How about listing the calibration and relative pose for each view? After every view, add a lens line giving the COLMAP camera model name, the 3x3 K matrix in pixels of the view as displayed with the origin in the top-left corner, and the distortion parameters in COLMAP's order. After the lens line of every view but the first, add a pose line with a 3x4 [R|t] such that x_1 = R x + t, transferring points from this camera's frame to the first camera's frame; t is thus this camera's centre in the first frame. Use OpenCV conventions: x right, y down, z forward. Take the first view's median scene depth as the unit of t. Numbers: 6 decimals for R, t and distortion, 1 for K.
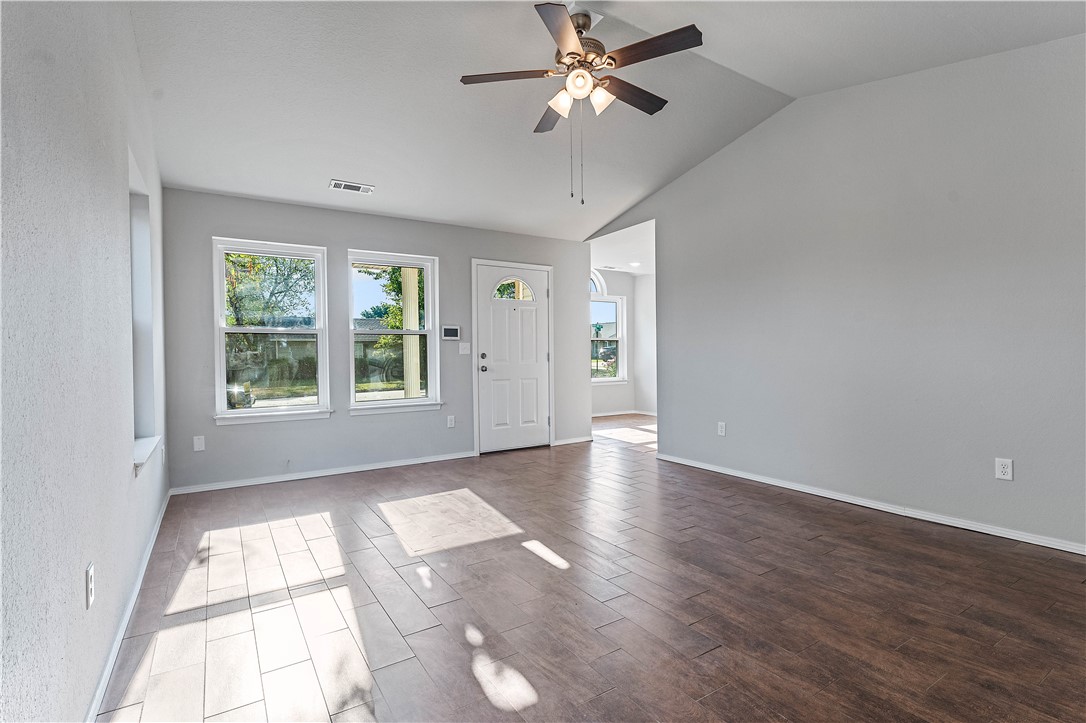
lens RADIAL K [[500.8, 0, 540.4], [0, 500.8, 363.6], [0, 0, 1]] dist [-0.000656, -0.000927]
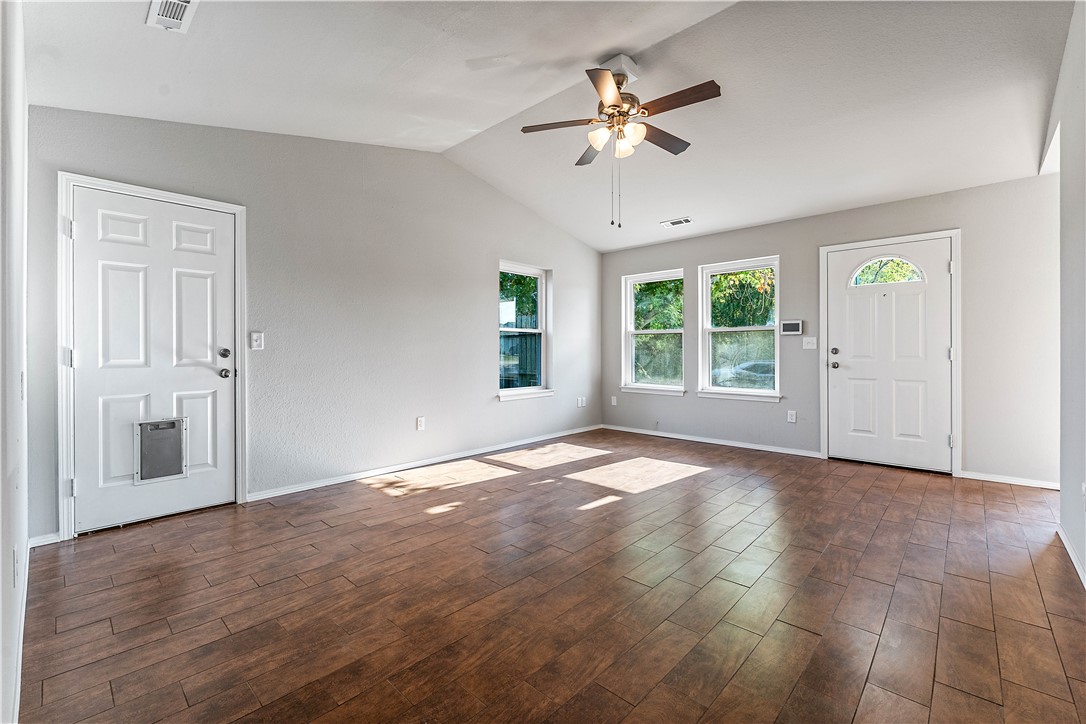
lens RADIAL K [[466.6, 0, 541.1], [0, 466.6, 352.7], [0, 0, 1]] dist [-0.001708, -0.000041]
pose [[0.252195, 0.015972, -0.967545, 0.649681], [-0.019589, 0.999743, 0.011397, -0.013366], [0.967478, 0.016079, 0.252443, 0.306059]]
